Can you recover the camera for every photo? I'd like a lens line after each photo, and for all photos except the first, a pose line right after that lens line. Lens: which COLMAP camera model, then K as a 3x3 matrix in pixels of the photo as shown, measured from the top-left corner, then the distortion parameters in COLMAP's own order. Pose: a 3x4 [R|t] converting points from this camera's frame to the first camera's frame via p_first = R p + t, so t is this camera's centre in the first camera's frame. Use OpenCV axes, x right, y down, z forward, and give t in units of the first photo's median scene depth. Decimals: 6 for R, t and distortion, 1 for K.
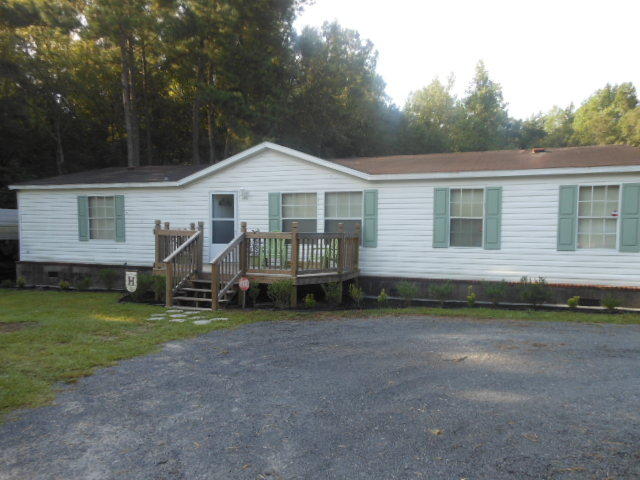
lens RADIAL K [[478.8, 0, 331.3], [0, 478.8, 262.2], [0, 0, 1]] dist [0.023461, 0.002266]
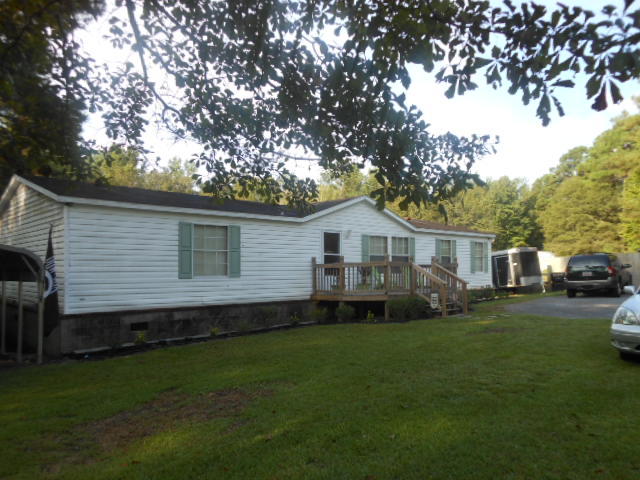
lens RADIAL K [[478.8, 0, 331.3], [0, 478.8, 262.2], [0, 0, 1]] dist [0.023461, 0.002266]
pose [[0.454603, -0.004812, 0.890681, -1.140020], [0.058257, 0.998005, -0.024343, -0.038371], [-0.888787, 0.062954, 0.453976, 0.431632]]
